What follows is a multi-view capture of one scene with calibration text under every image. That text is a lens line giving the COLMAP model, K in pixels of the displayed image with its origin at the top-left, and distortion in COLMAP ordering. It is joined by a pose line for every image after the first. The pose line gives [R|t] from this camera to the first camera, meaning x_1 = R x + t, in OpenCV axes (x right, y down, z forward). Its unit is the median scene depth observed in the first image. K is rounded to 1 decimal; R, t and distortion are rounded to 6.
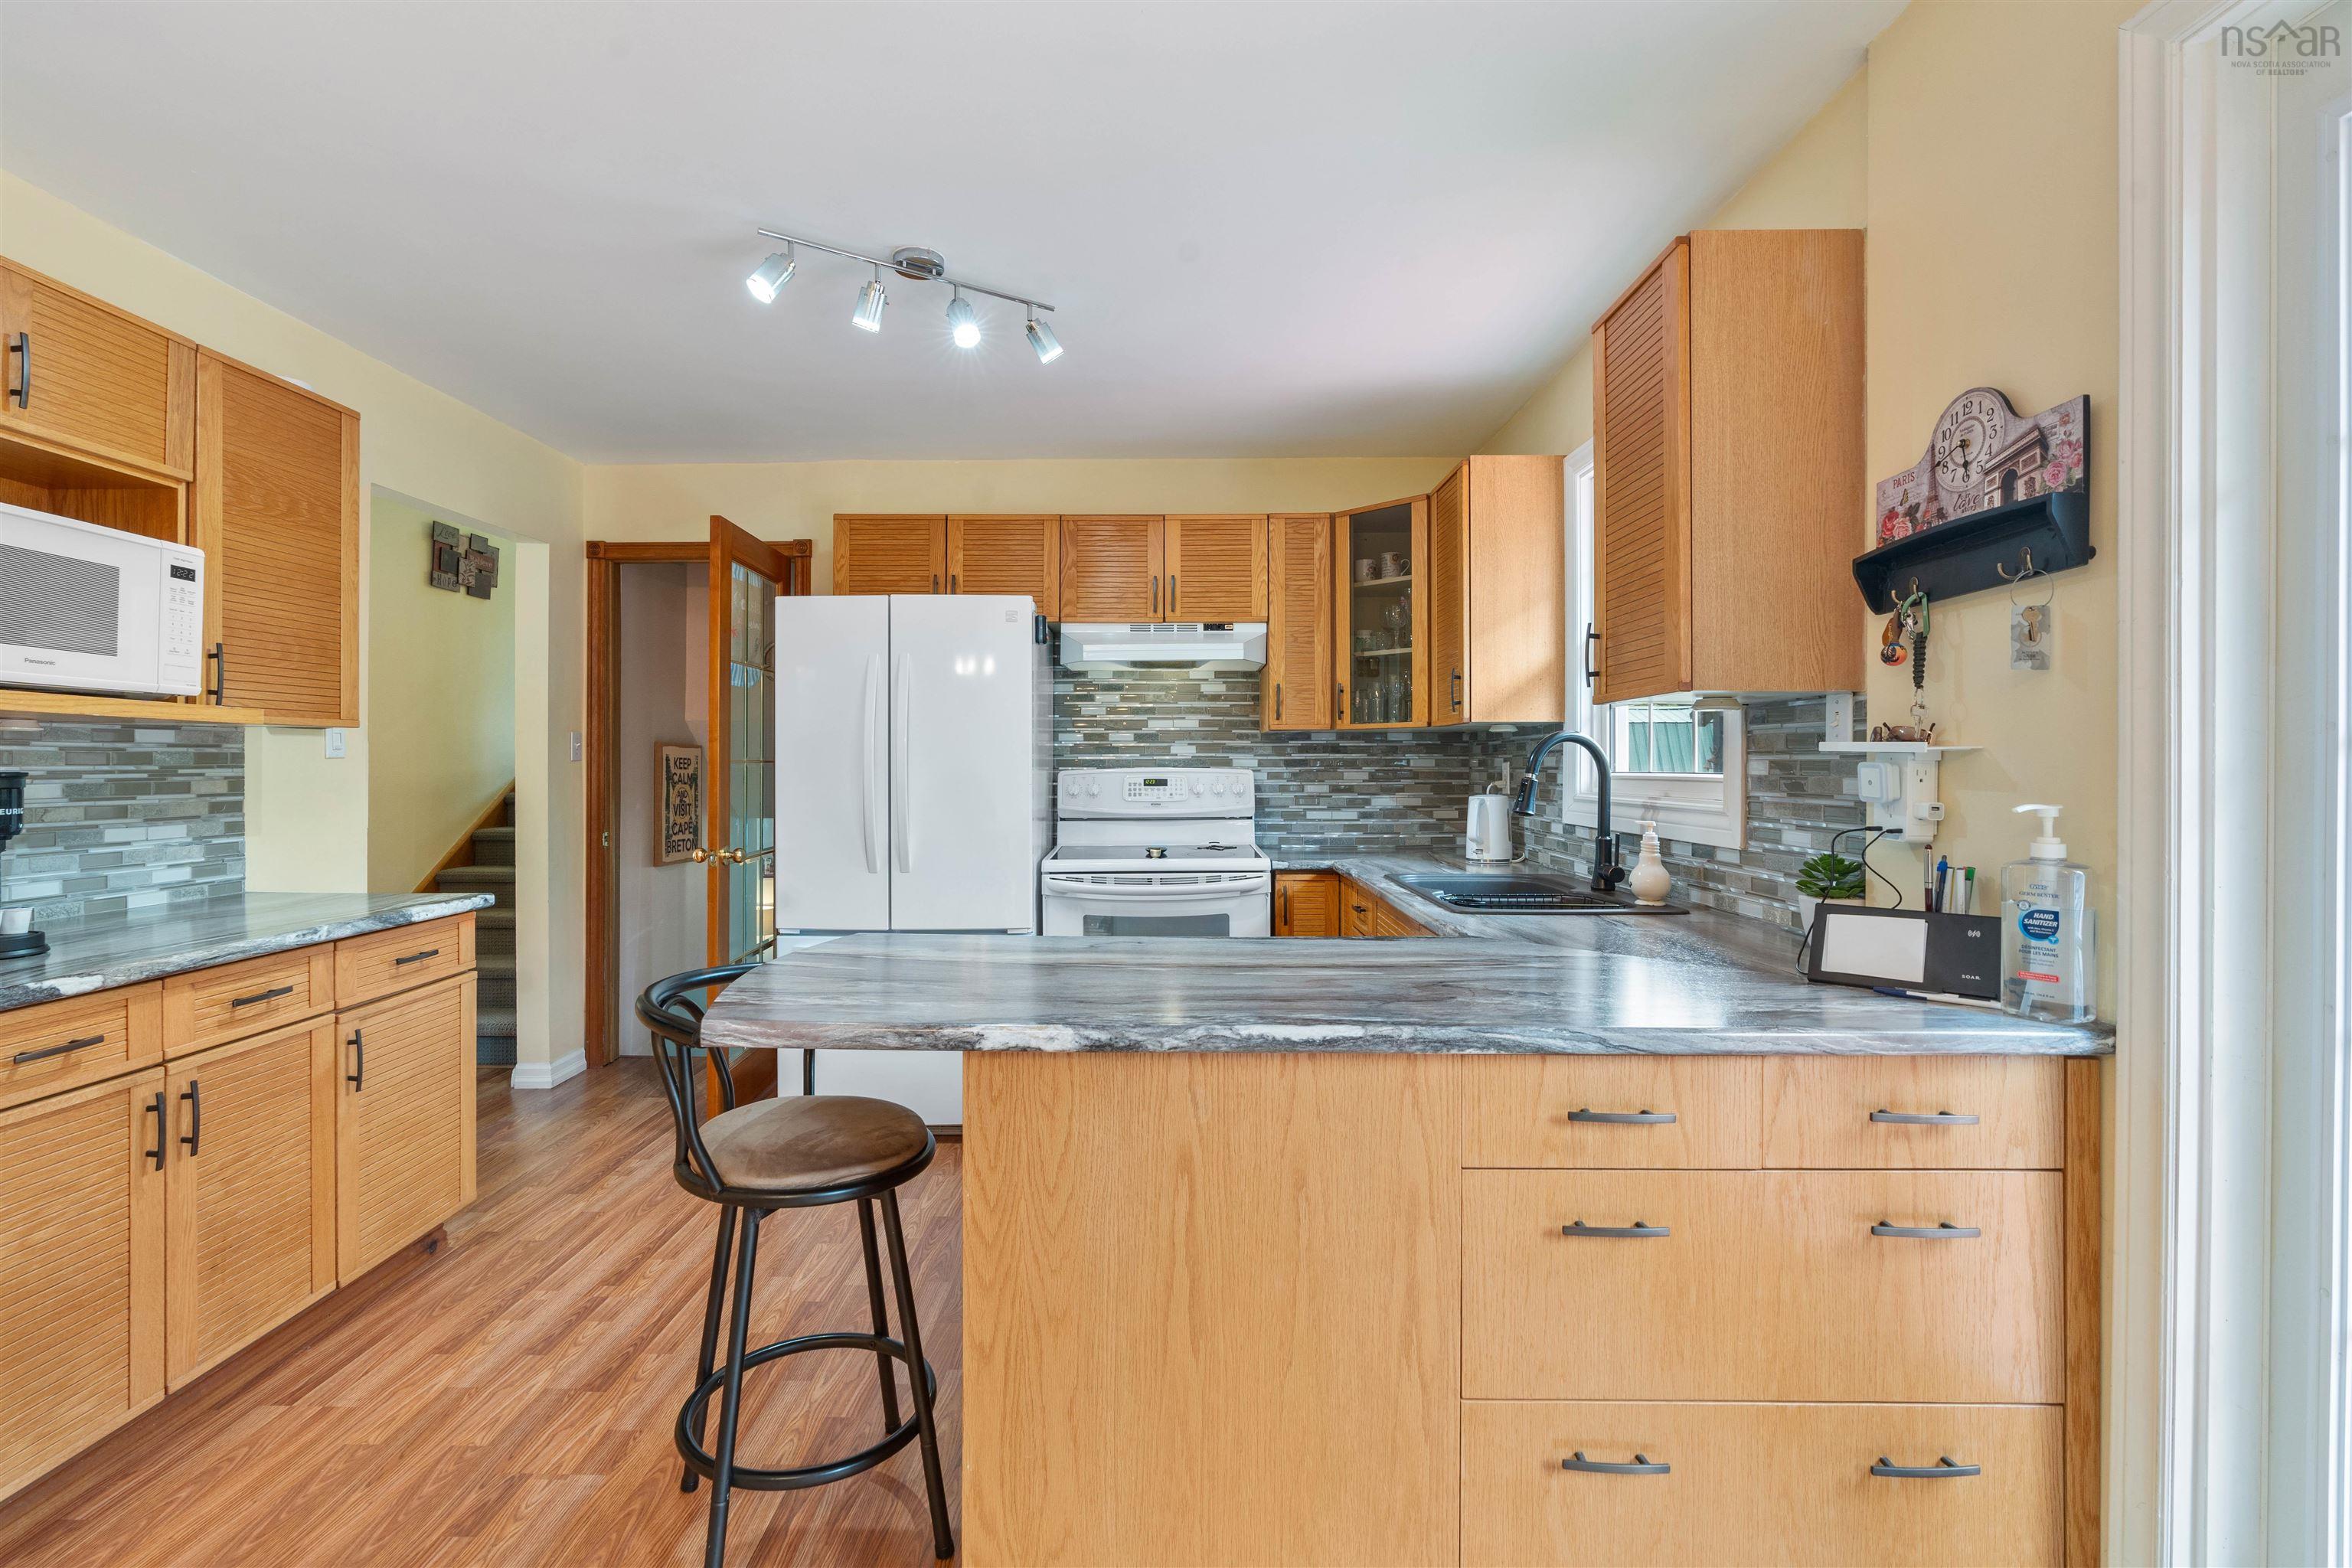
lens RADIAL K [[1068.9, 0, 1157.1], [0, 1068.9, 761.9], [0, 0, 1]] dist [-0.010753, 0.004779]
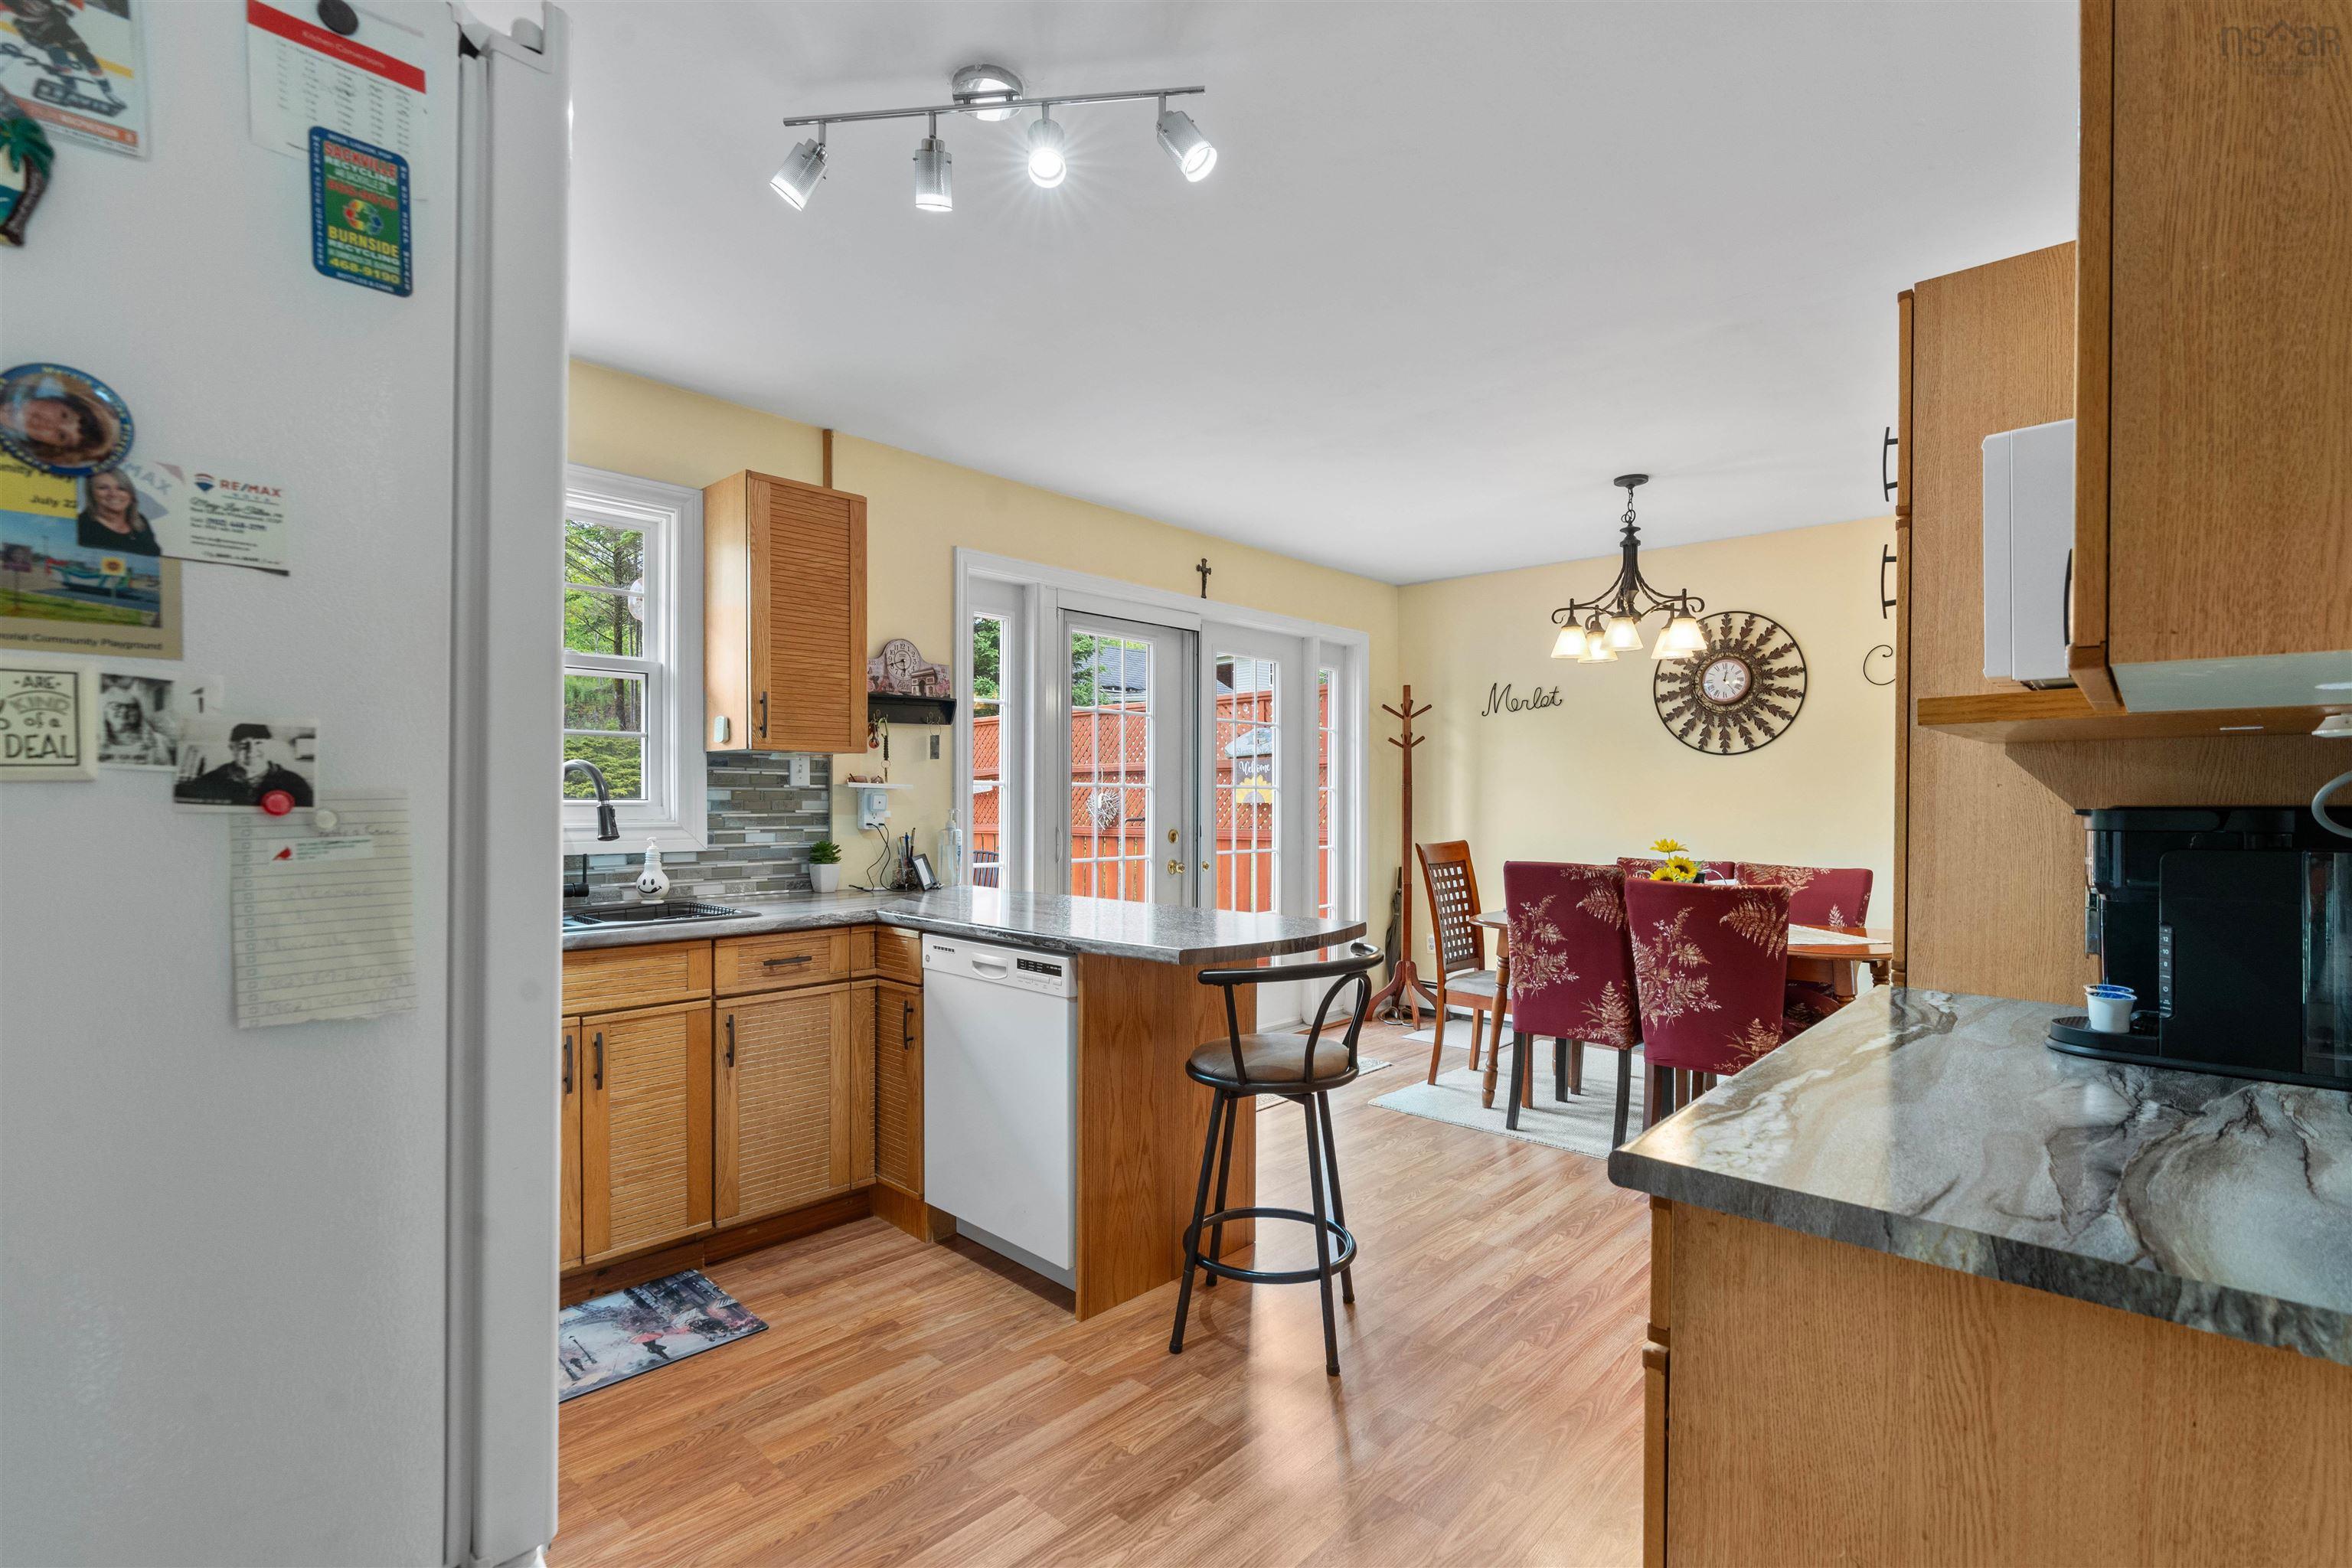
lens RADIAL K [[1068.9, 0, 1168.5], [0, 1068.9, 815.1], [0, 0, 1]] dist [-0.010753, 0.004779]
pose [[-0.737093, -0.015604, 0.675611, -0.830092], [-0.006929, 0.999855, 0.015534, 0.004812], [-0.675756, 0.006769, -0.737094, 1.496717]]
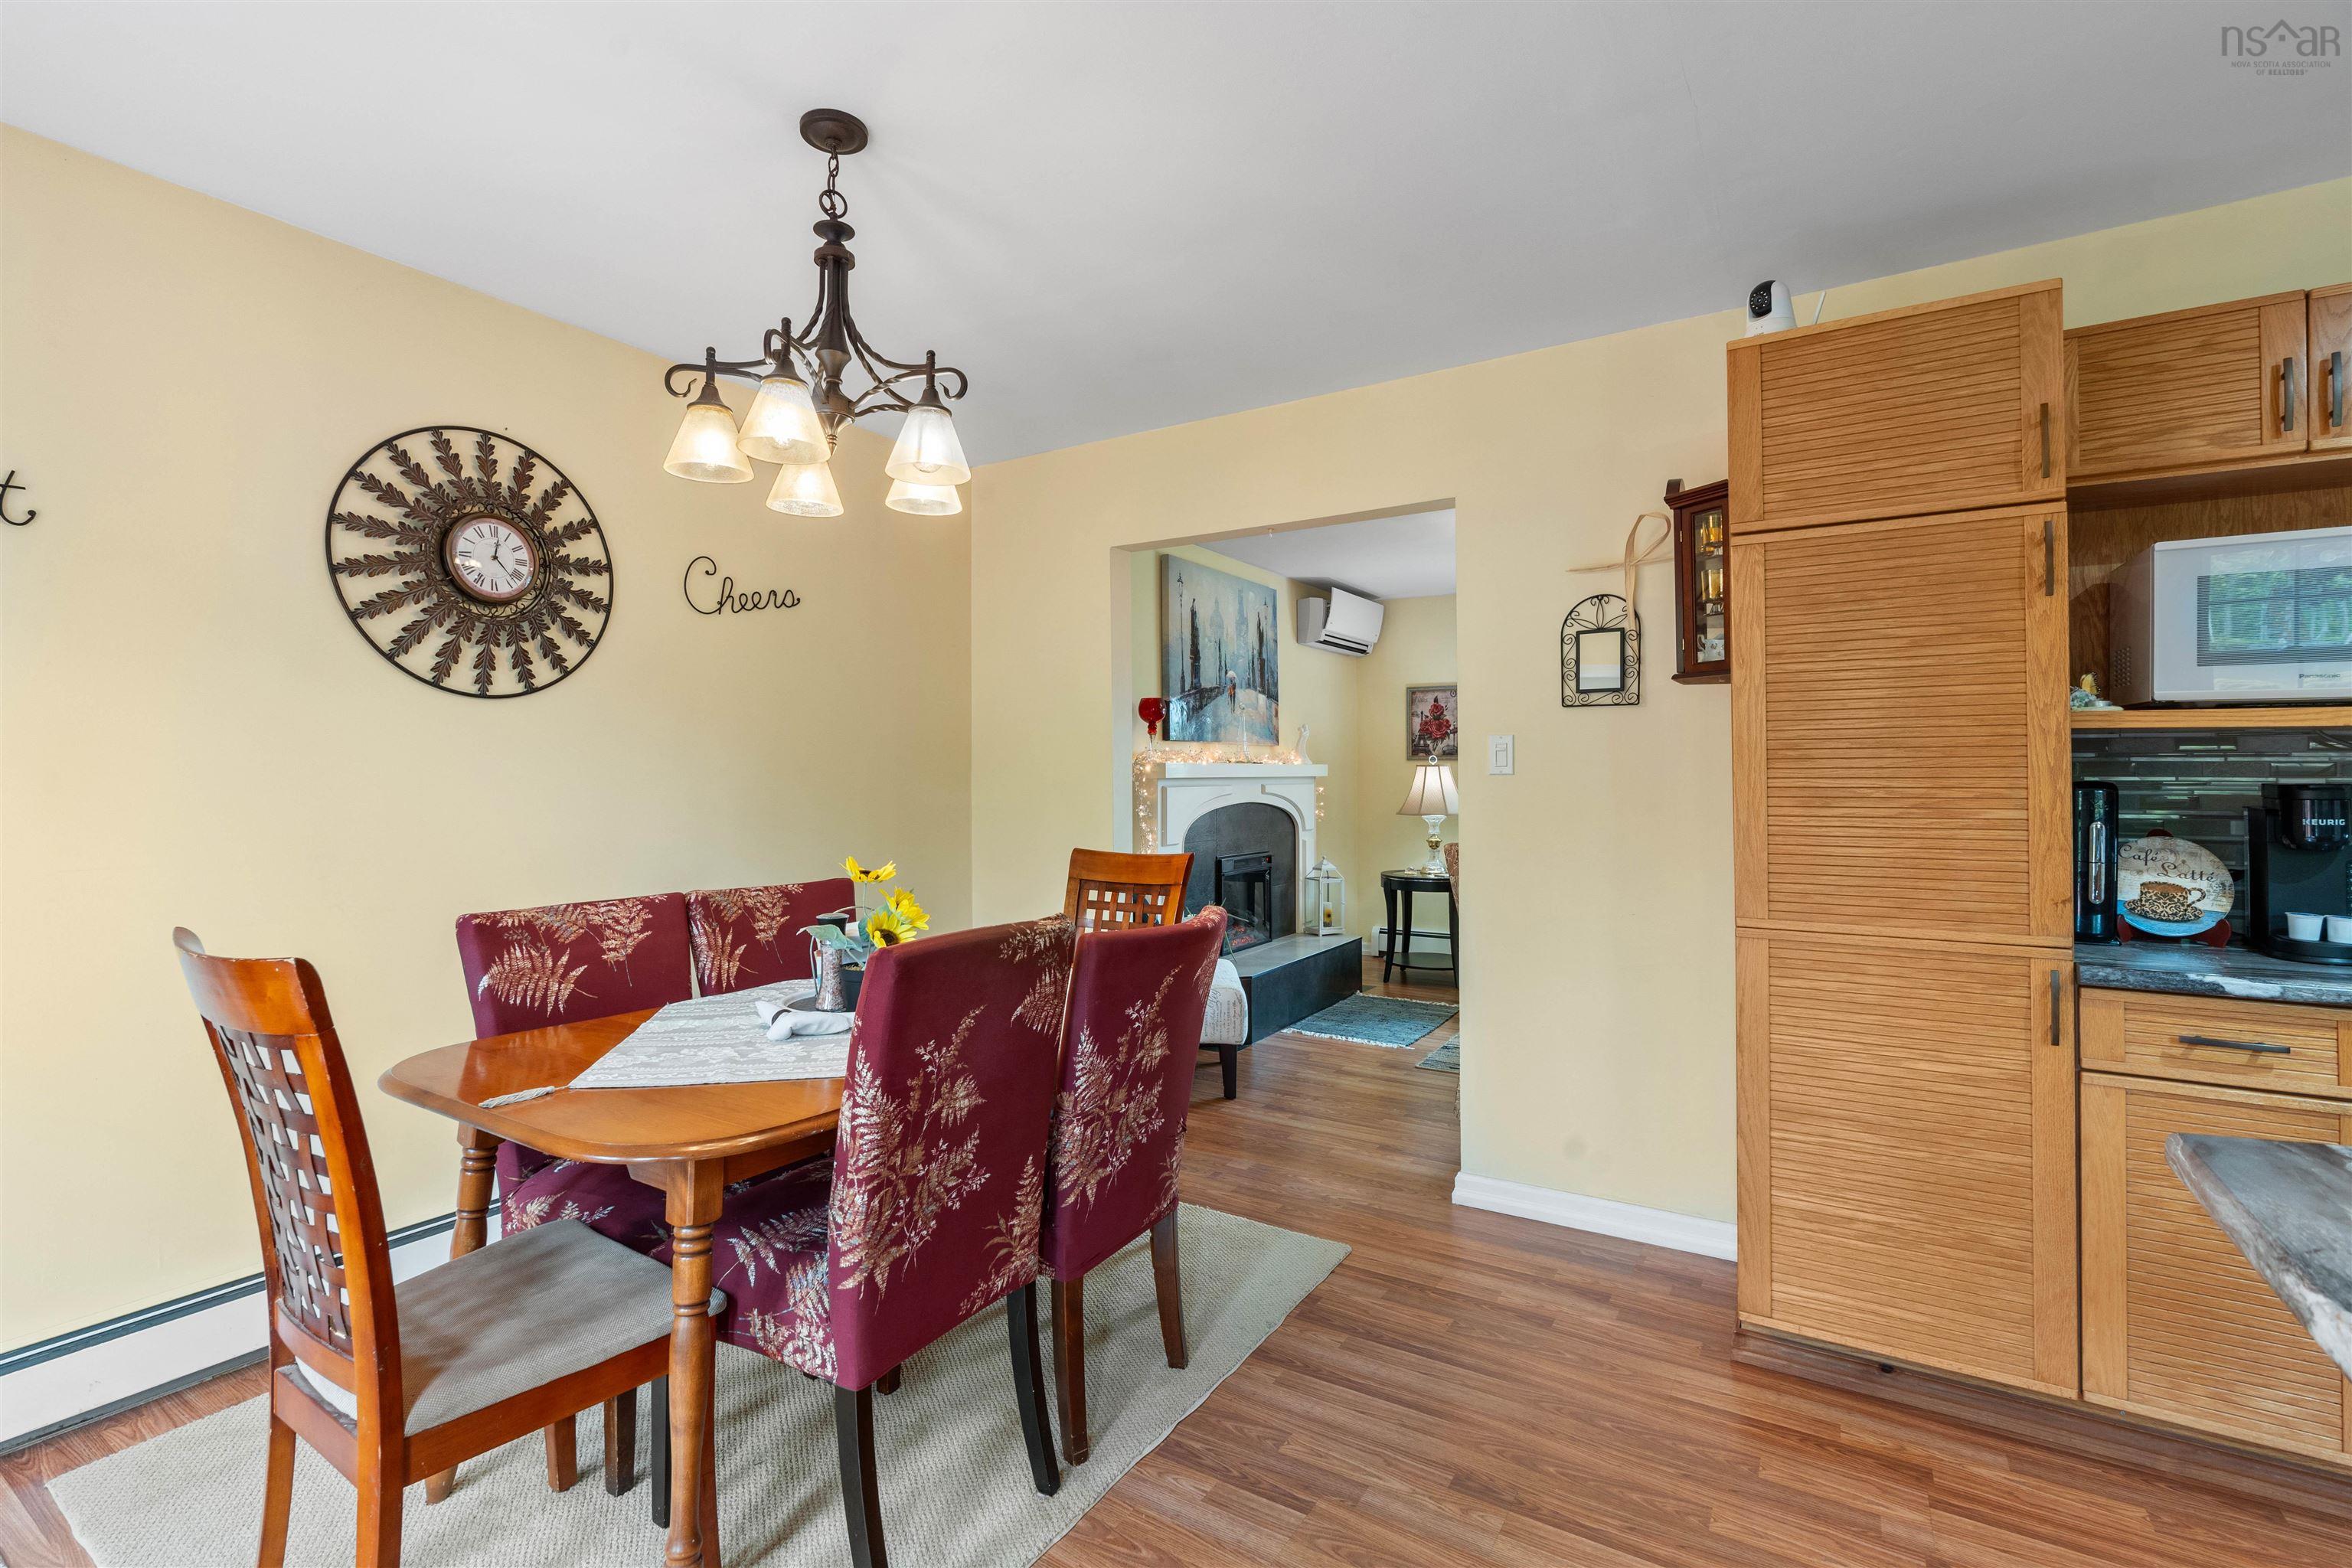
lens RADIAL K [[1068.9, 0, 1159.5], [0, 1068.9, 766.1], [0, 0, 1]] dist [-0.010753, 0.004779]
pose [[-0.532698, -0.007028, -0.846276, 0.298310], [0.004906, 0.999923, -0.011392, -0.001068], [0.846291, -0.010221, -0.532622, 0.443371]]
